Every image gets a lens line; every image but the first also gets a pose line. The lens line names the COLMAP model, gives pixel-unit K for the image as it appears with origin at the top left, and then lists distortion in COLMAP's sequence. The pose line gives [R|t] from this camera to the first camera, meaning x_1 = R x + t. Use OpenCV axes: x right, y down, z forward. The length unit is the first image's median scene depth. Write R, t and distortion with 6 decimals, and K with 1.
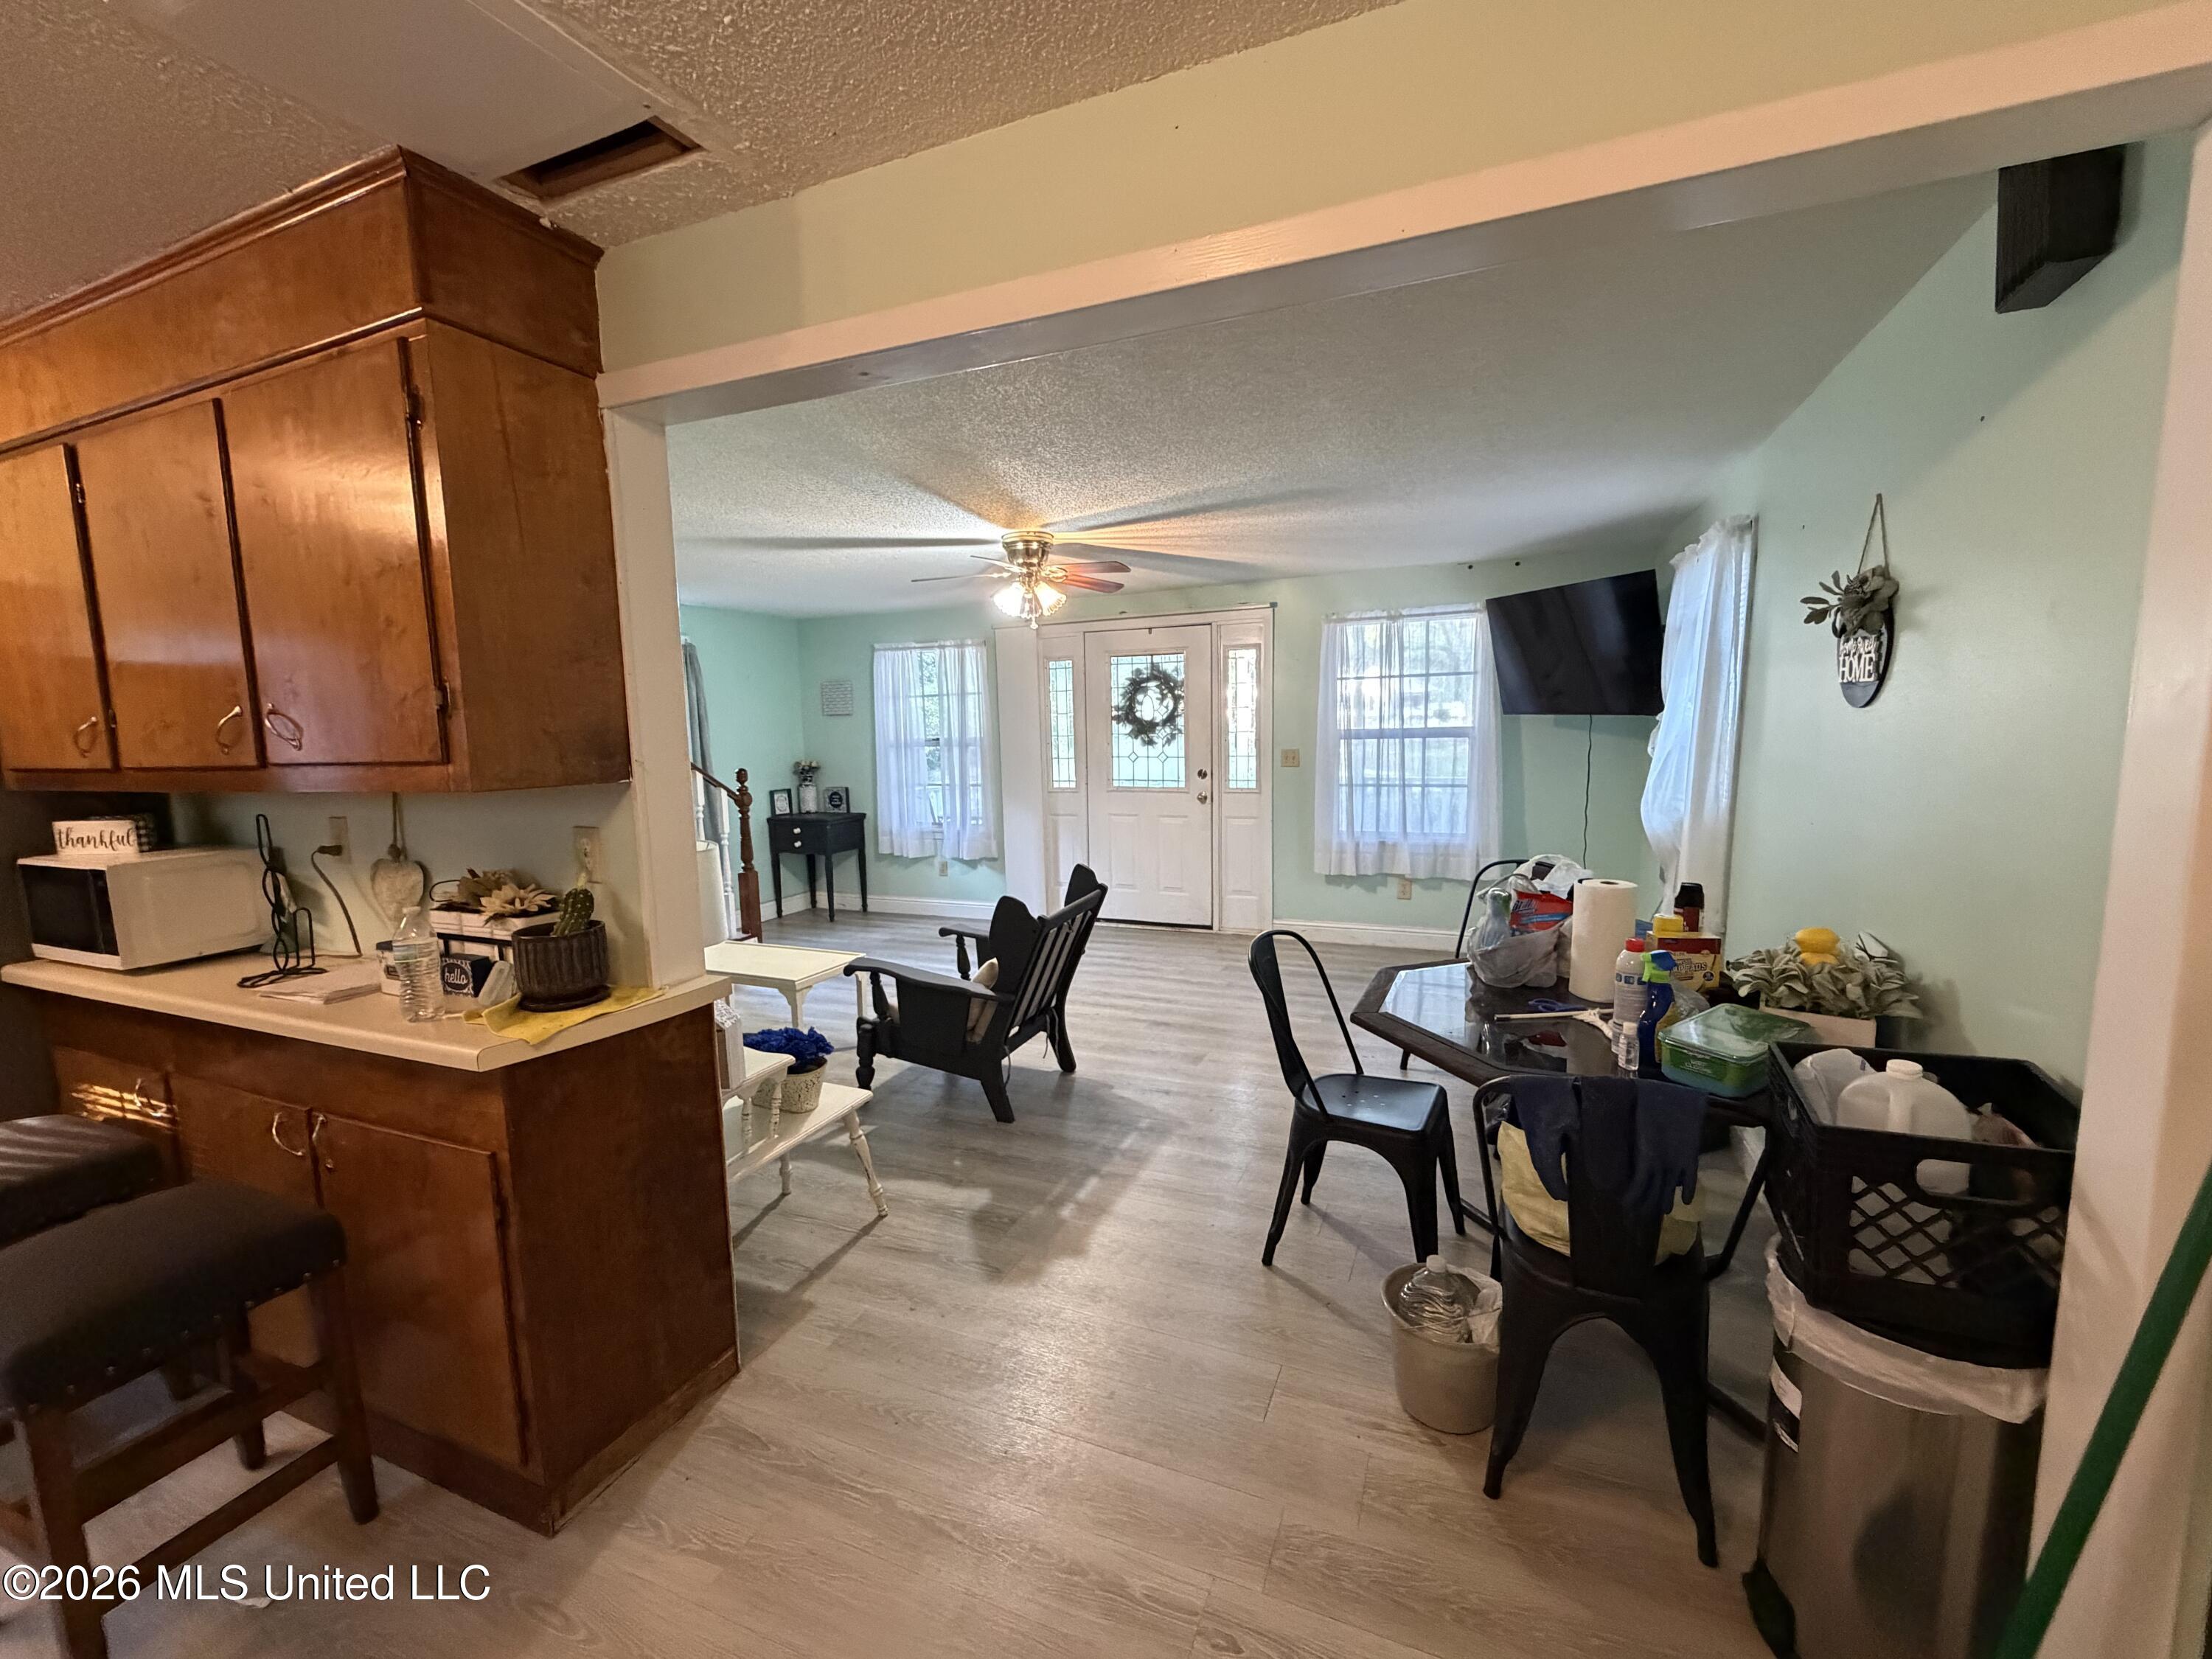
lens RADIAL K [[909.6, 0, 1109.0], [0, 909.6, 833.9], [0, 0, 1]] dist [0.000198, -0.000447]
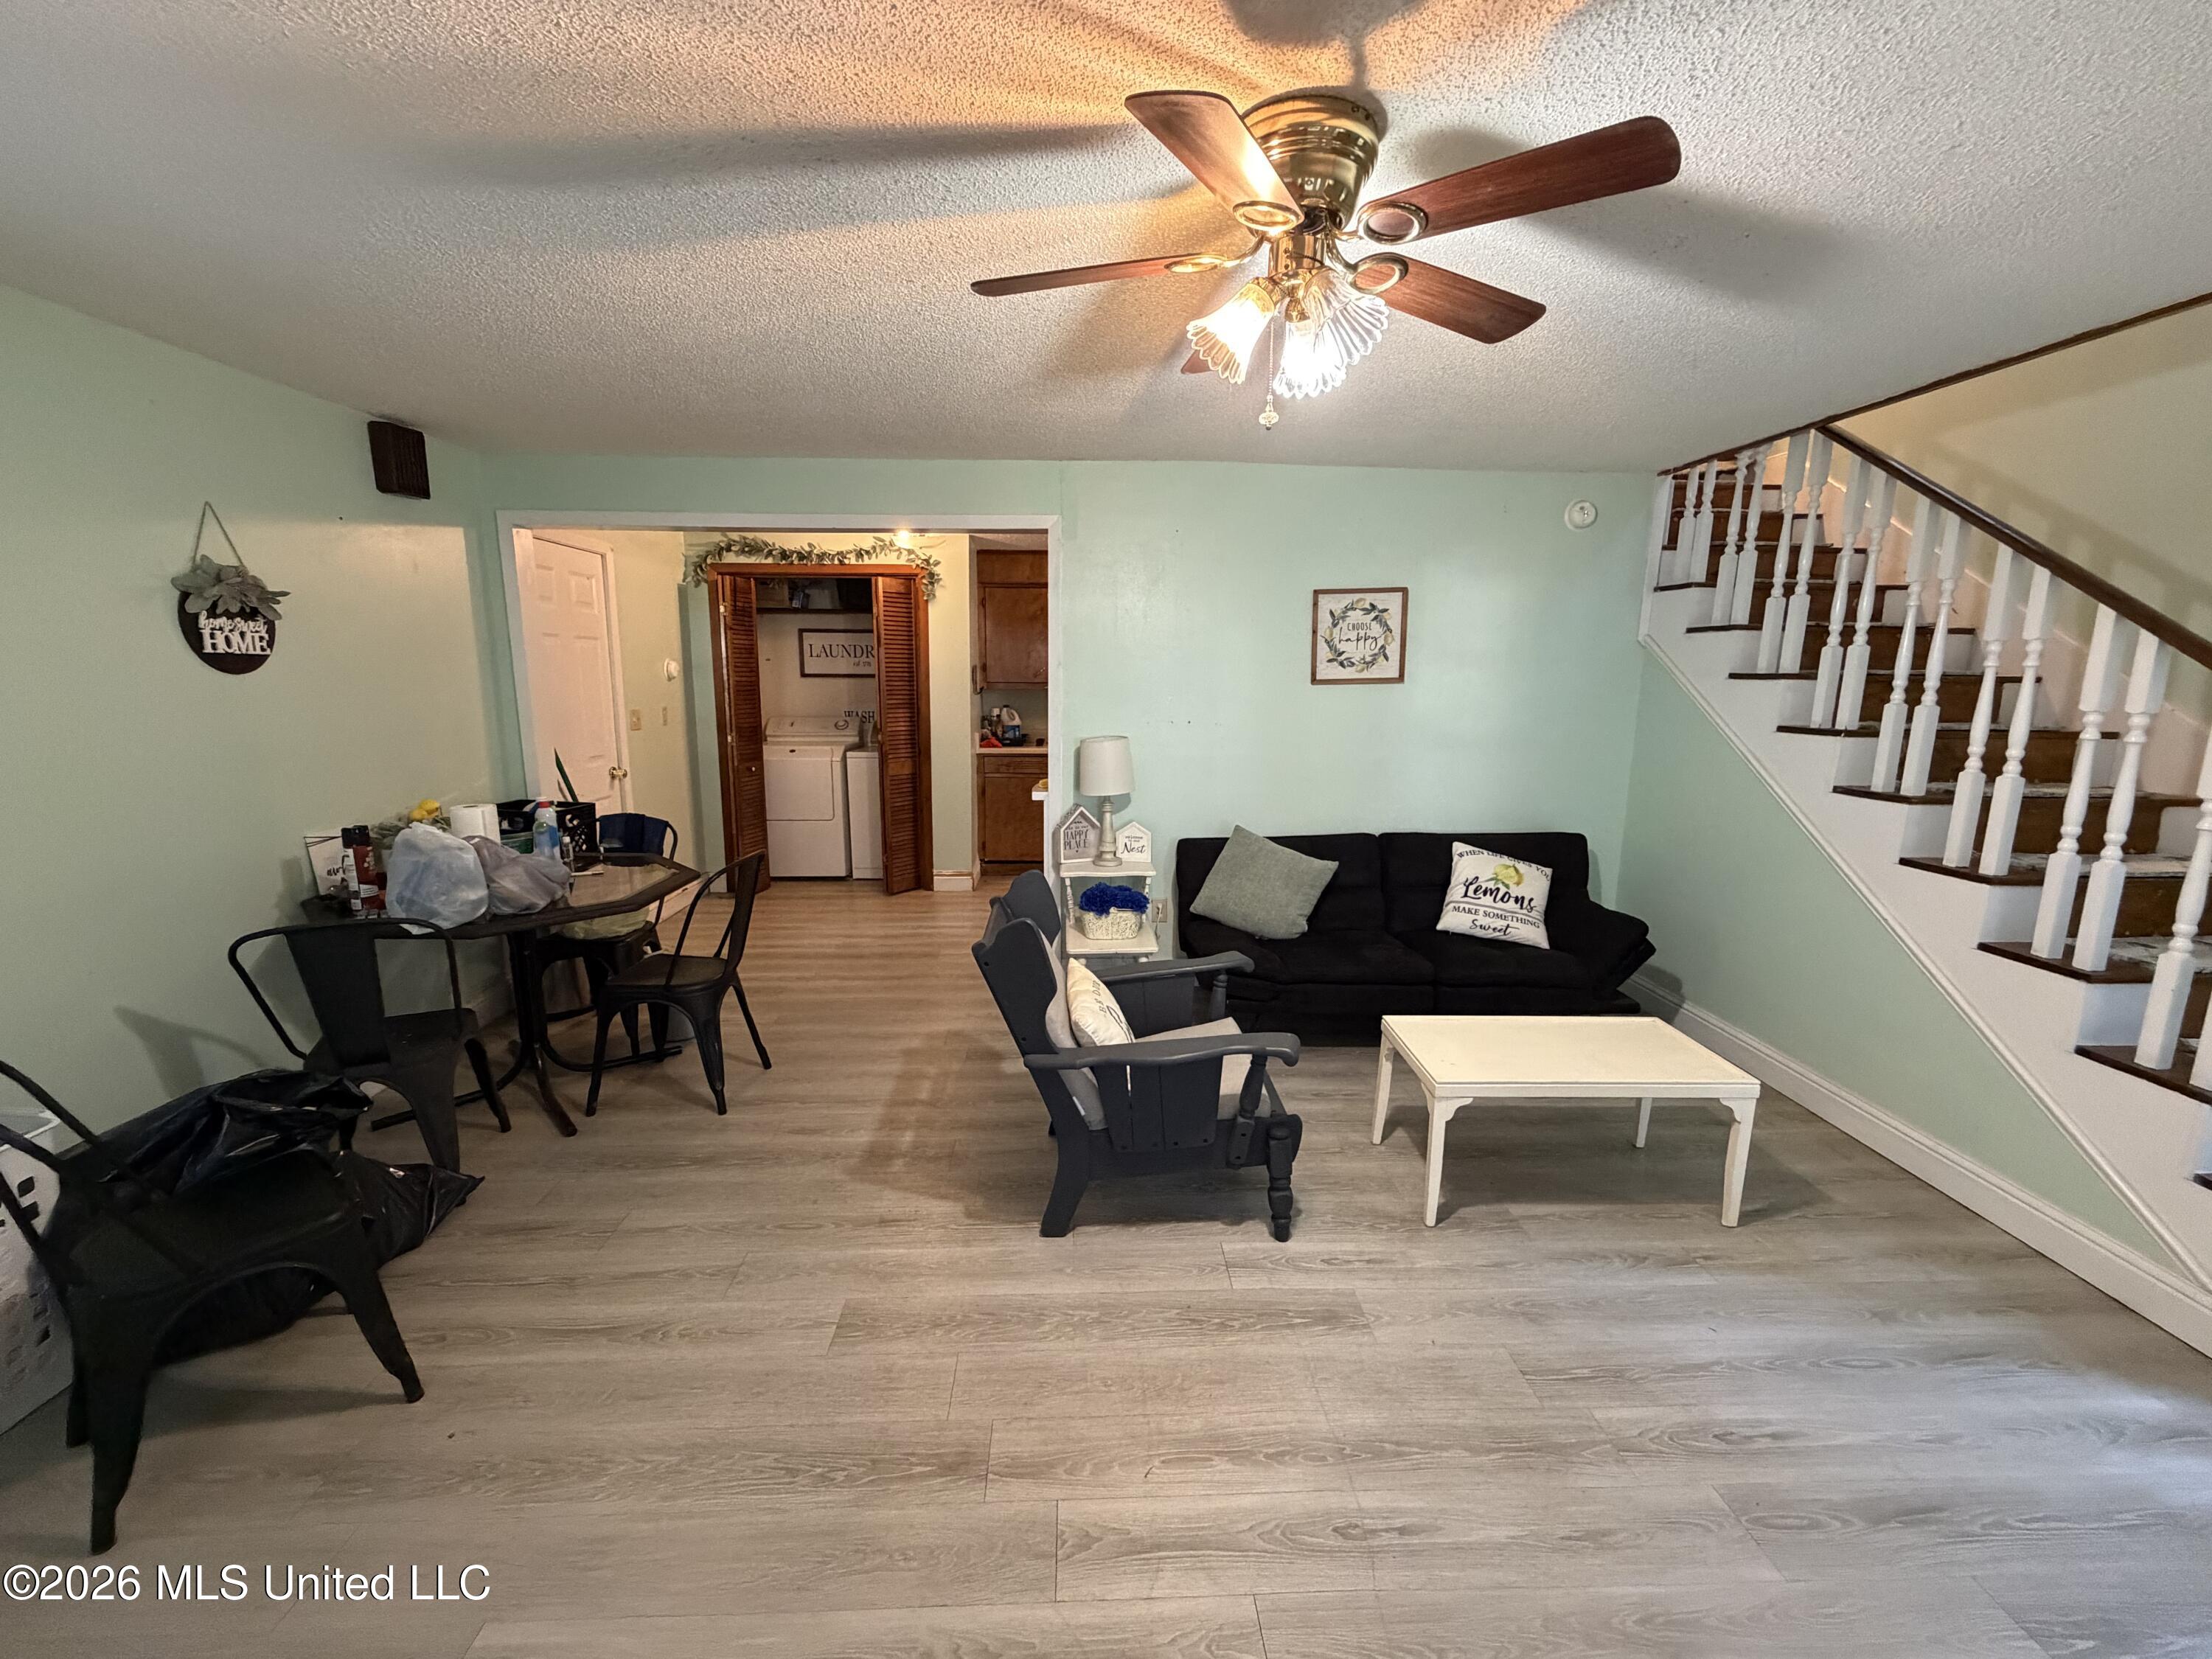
lens RADIAL K [[909.6, 0, 1109.0], [0, 909.6, 833.9], [0, 0, 1]] dist [0.000198, -0.000447]
pose [[-0.904249, 0.094957, -0.416314, 0.297786], [-0.037135, 0.953779, 0.298206, -0.372185], [0.425388, 0.285112, -0.858927, 2.794074]]
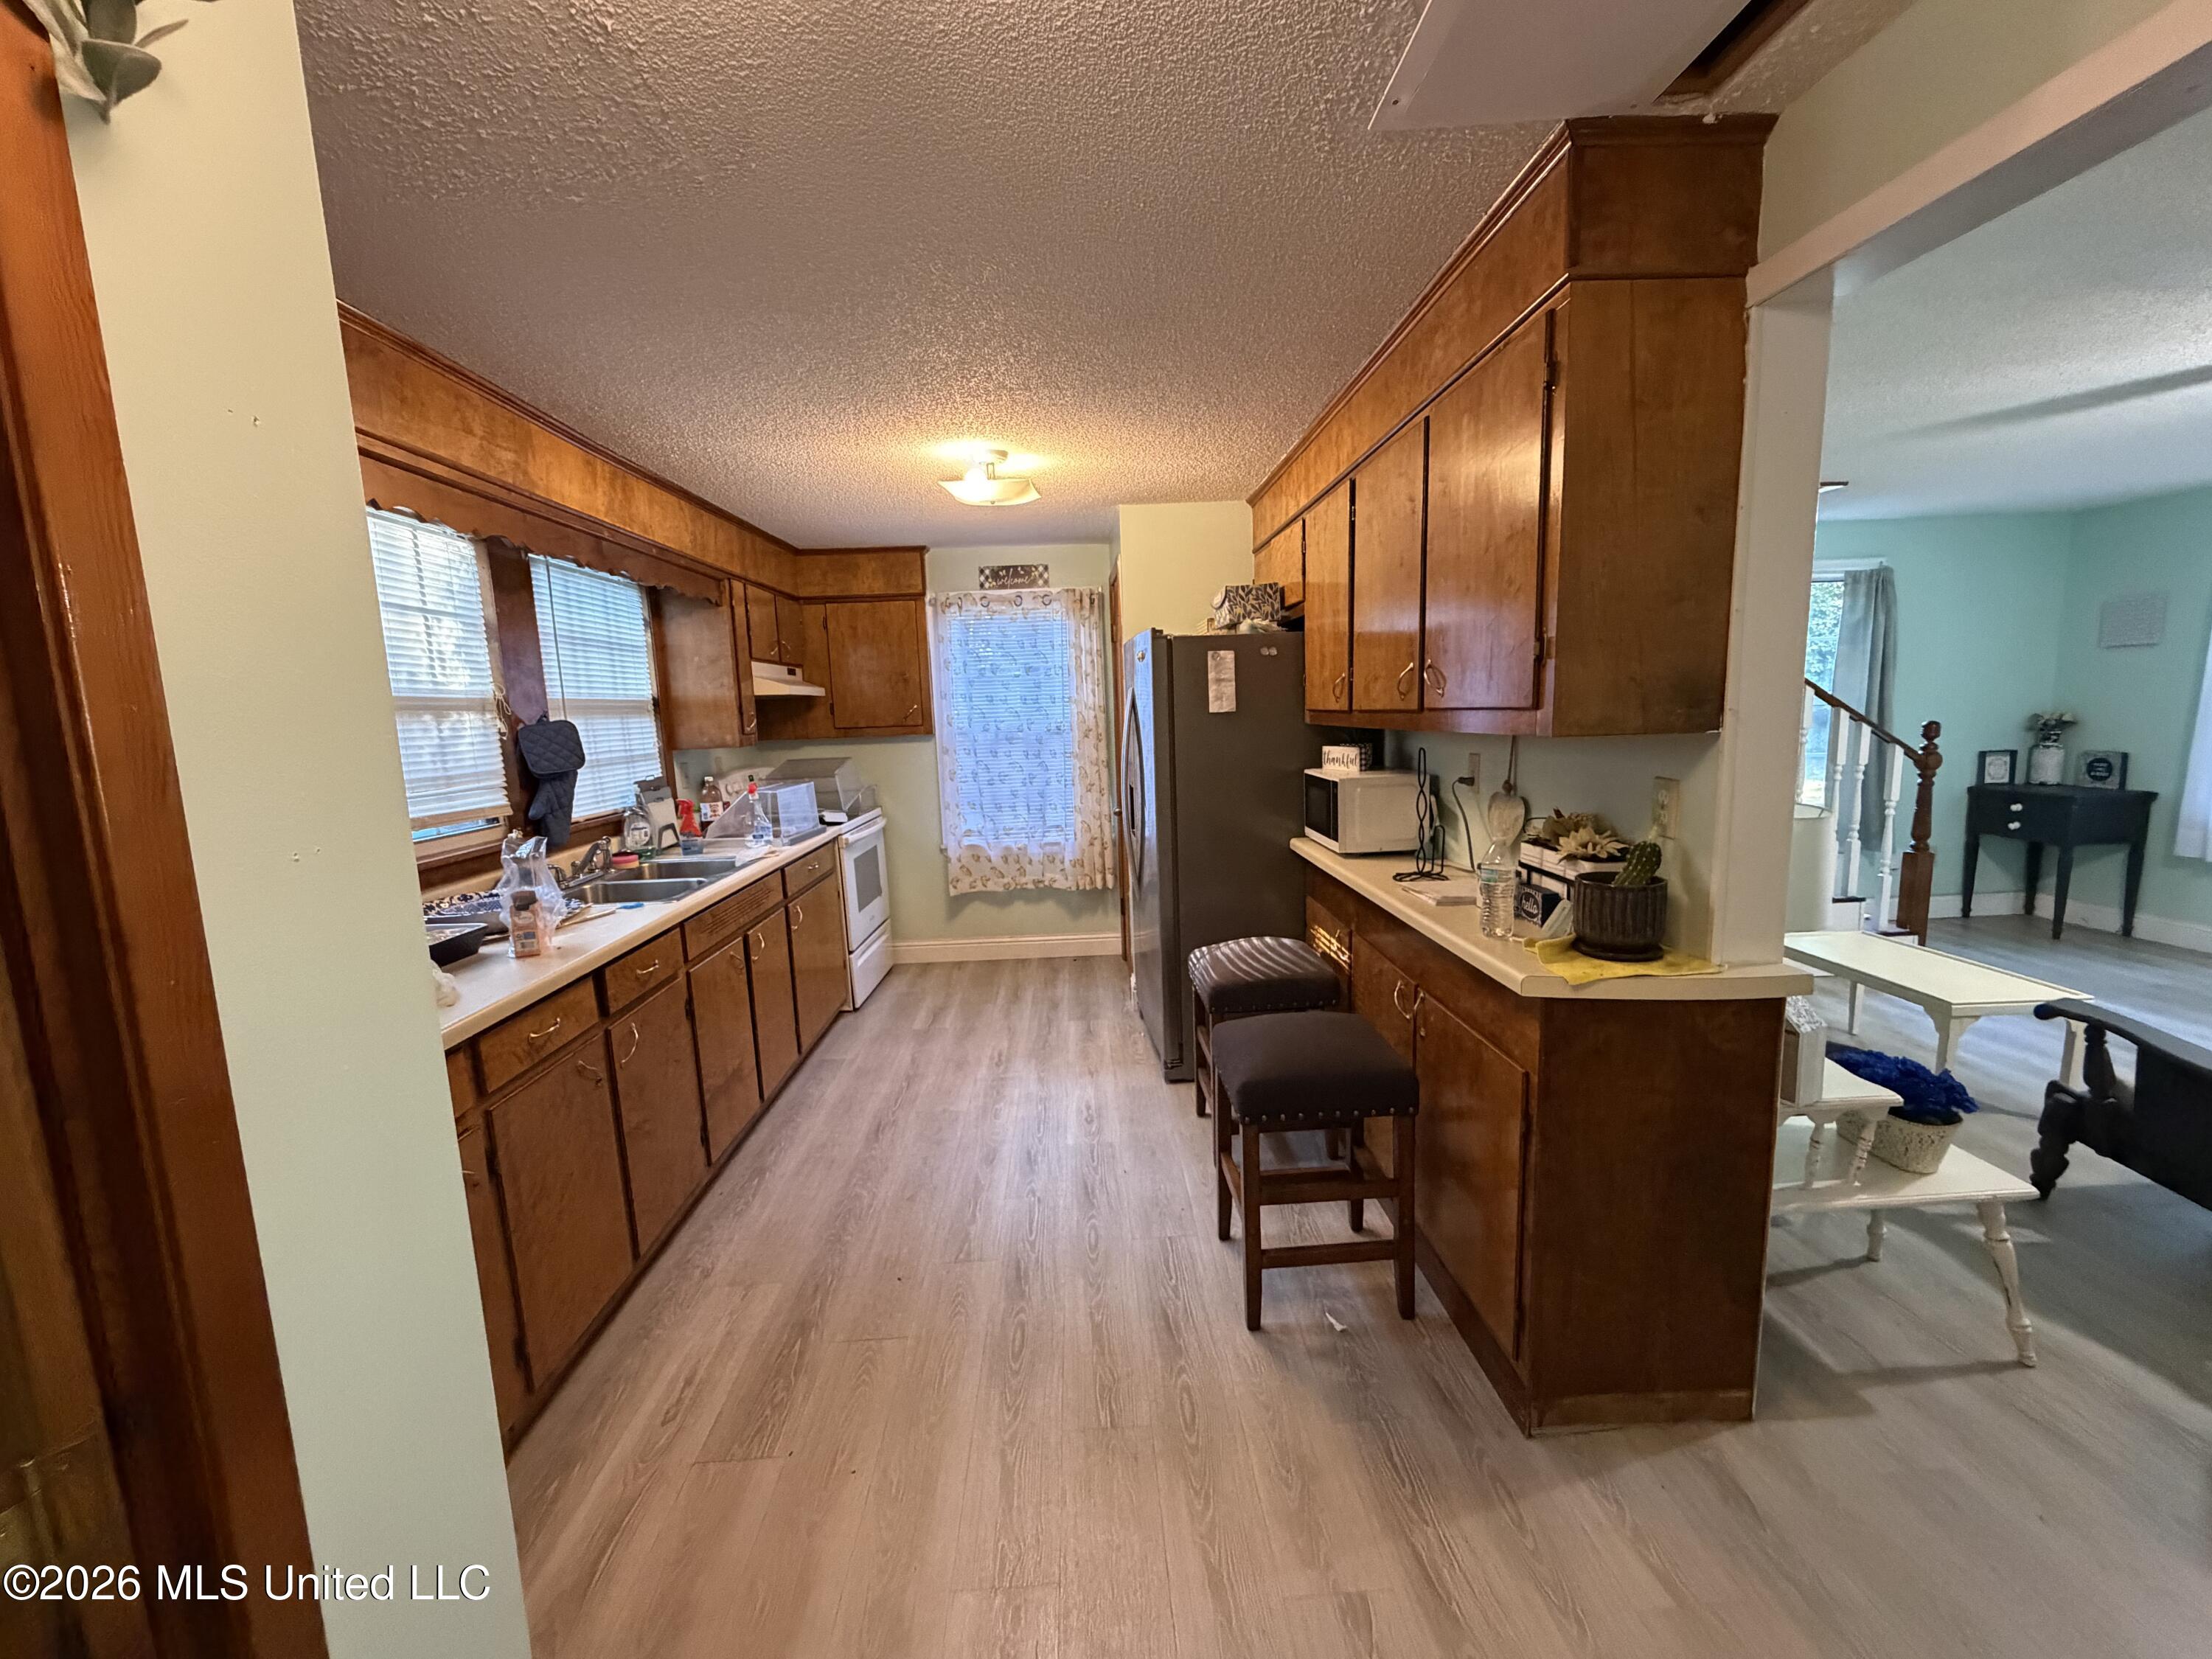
lens RADIAL K [[909.6, 0, 1109.0], [0, 909.6, 833.9], [0, 0, 1]] dist [0.000198, -0.000447]
pose [[0.422646, 0.135221, -0.896150, 0.035900], [-0.083855, 0.990400, 0.109895, -0.005688], [0.902407, 0.028700, 0.429928, 0.063339]]
